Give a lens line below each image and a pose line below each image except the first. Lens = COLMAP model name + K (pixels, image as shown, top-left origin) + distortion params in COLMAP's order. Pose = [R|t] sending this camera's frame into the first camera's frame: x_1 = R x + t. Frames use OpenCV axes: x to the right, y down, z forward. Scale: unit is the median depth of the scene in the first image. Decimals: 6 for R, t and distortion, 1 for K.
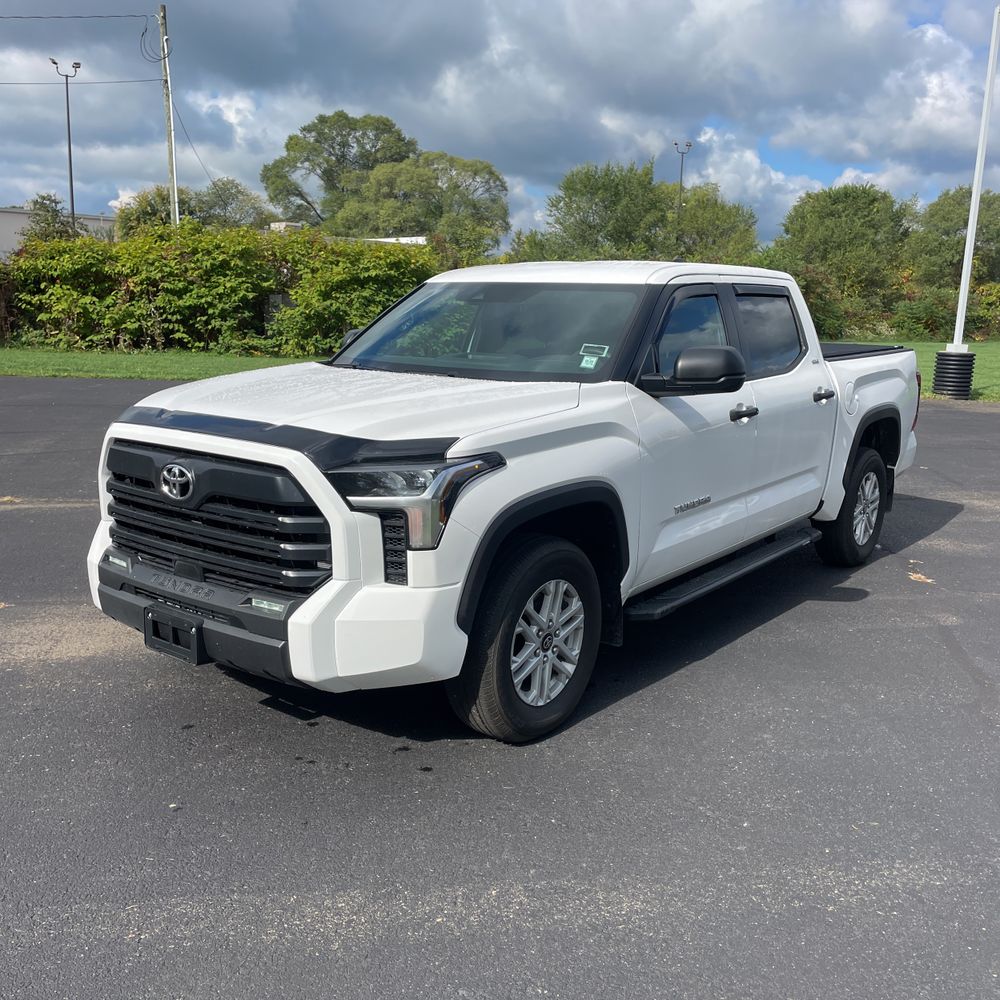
lens RADIAL K [[996.2, 0, 516.3], [0, 996.2, 502.6], [0, 0, 1]] dist [0.087016, -0.098325]
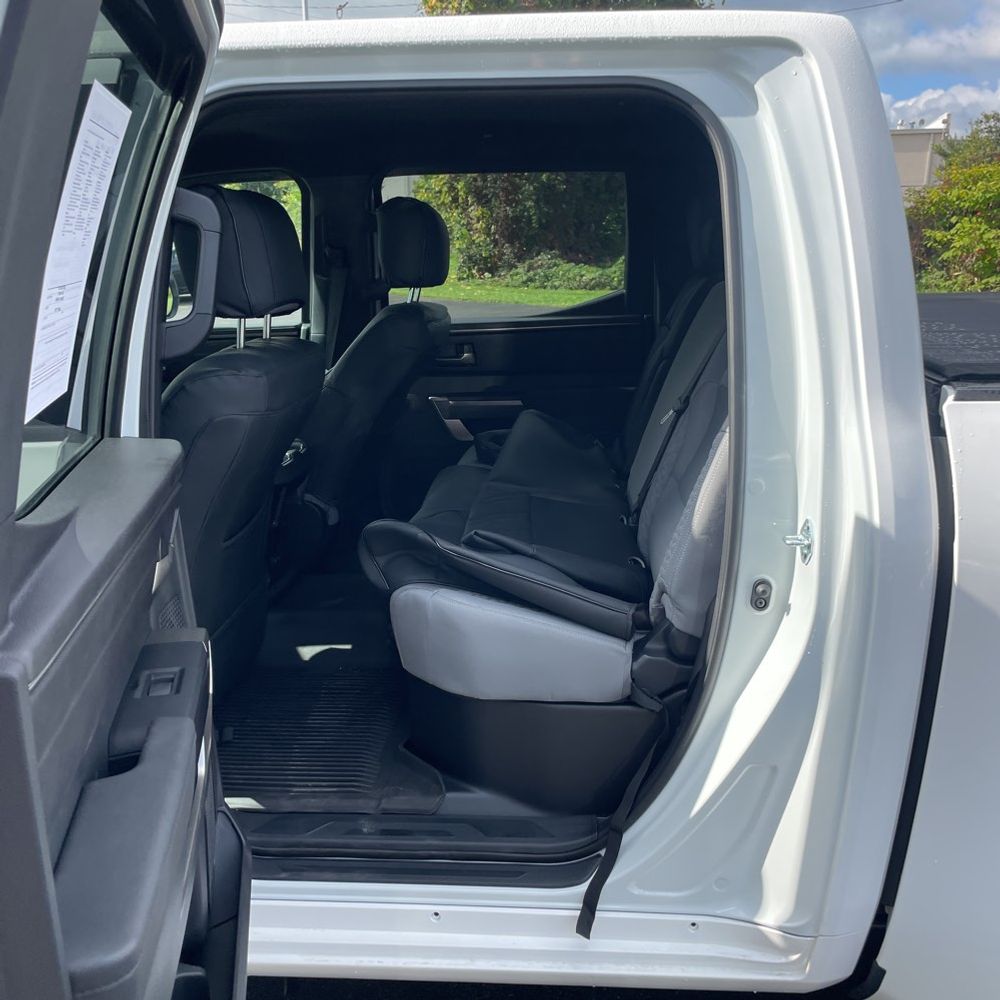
lens RADIAL K [[1006.6, 0, 495.6], [0, 1006.6, 511.8], [0, 0, 1]] dist [0.132074, -0.187955]
pose [[0.535166, 0.193550, -0.822275, 0.106570], [-0.143917, 0.980057, 0.137024, -0.030780], [0.832398, 0.045008, 0.552348, 0.185736]]
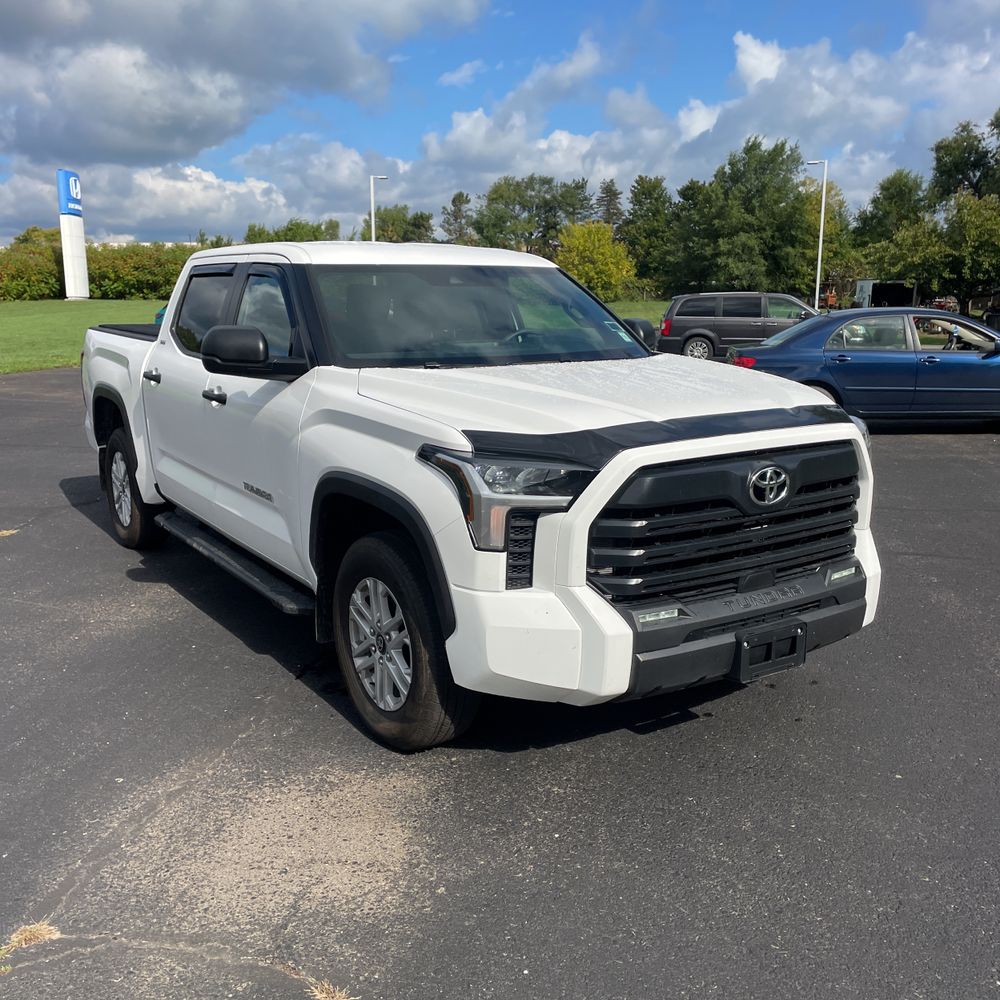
lens RADIAL K [[998.1, 0, 498.1], [0, 998.1, 477.7], [0, 0, 1]] dist [0.081592, -0.132277]
pose [[0.329762, -0.195883, 0.923519, -0.175801], [0.198044, 0.970824, 0.135200, -0.027948], [-0.923058, 0.138313, 0.358935, 0.124194]]
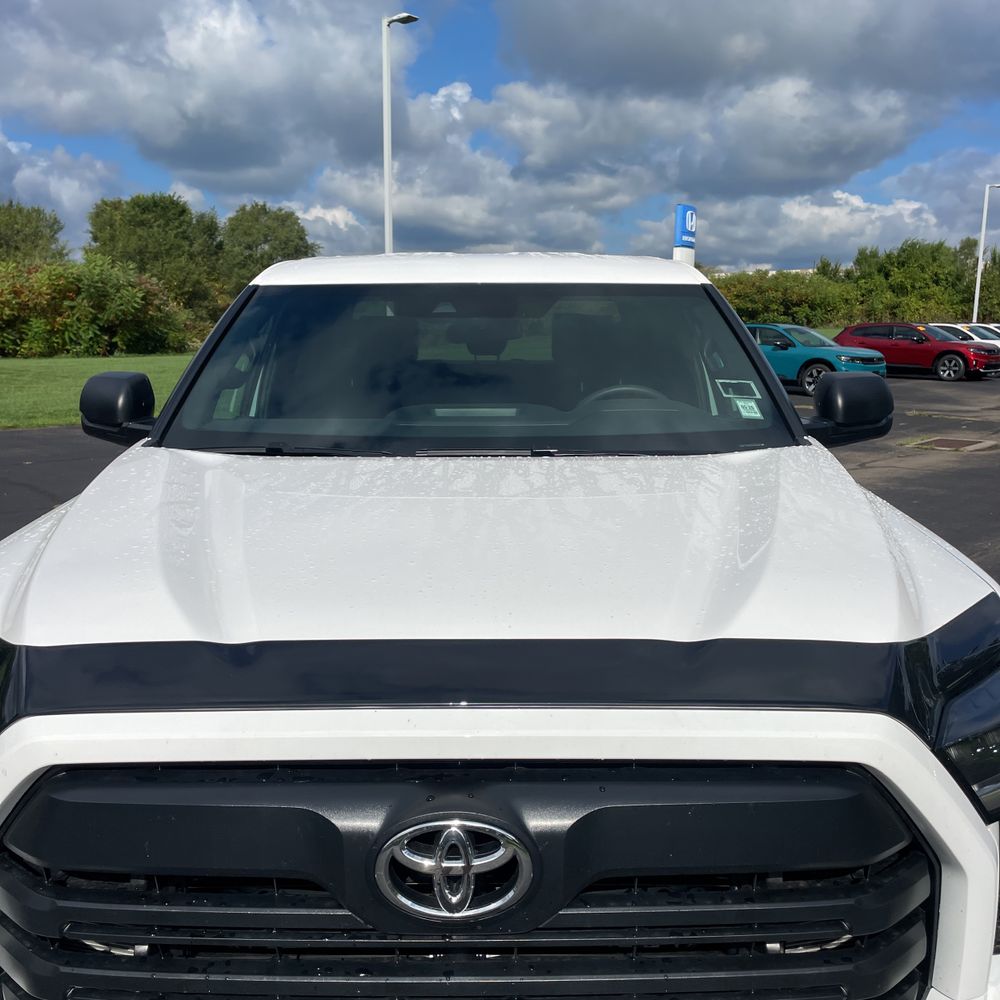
lens RADIAL K [[1004.5, 0, 513.4], [0, 1004.5, 506.2], [0, 0, 1]] dist [0.097520, -0.130959]
pose [[0.792825, -0.133465, 0.594655, -0.070134], [0.139497, 0.989564, 0.036114, -0.020670], [-0.593269, 0.054321, 0.803169, 0.097998]]
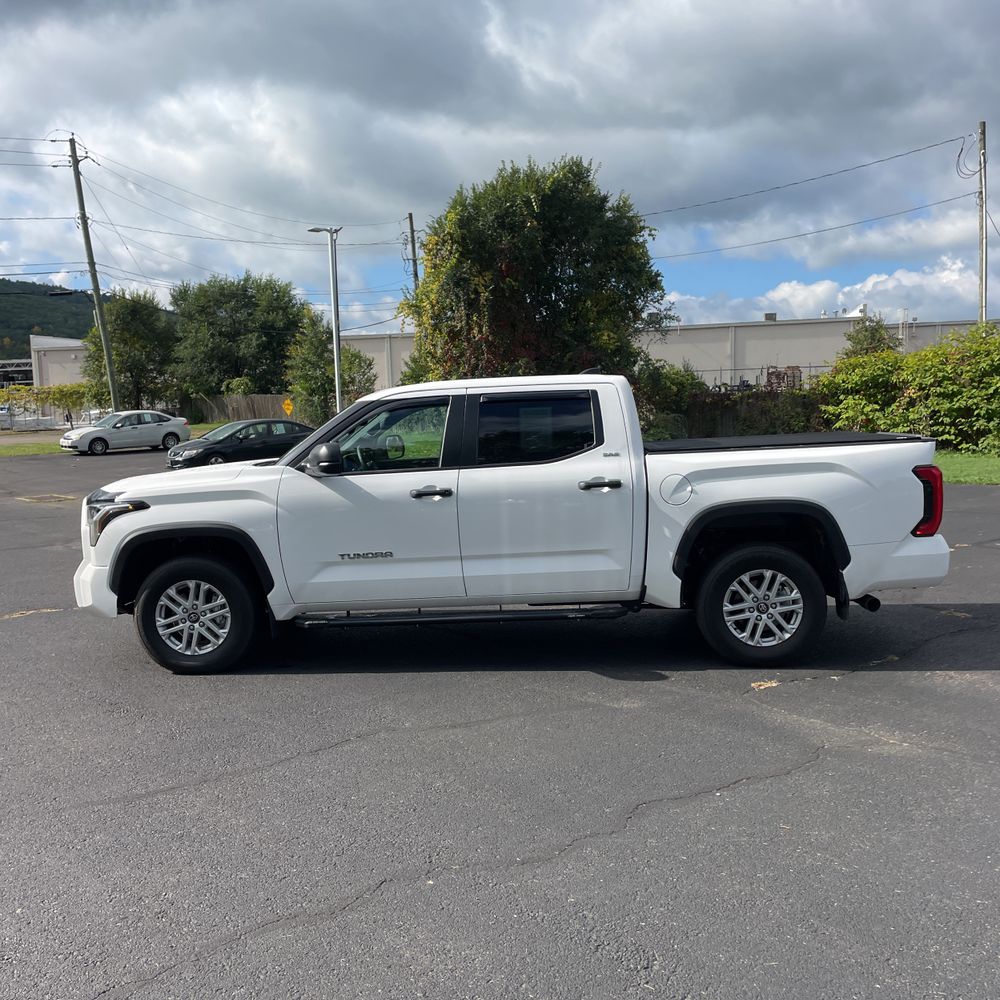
lens RADIAL K [[1001.5, 0, 498.0], [0, 1001.5, 502.7], [0, 0, 1]] dist [0.148682, -0.283258]
pose [[0.561328, 0.030873, -0.827017, 0.260574], [-0.116016, 0.992372, -0.041698, -0.006237], [0.819421, 0.119353, 0.560628, 0.065482]]
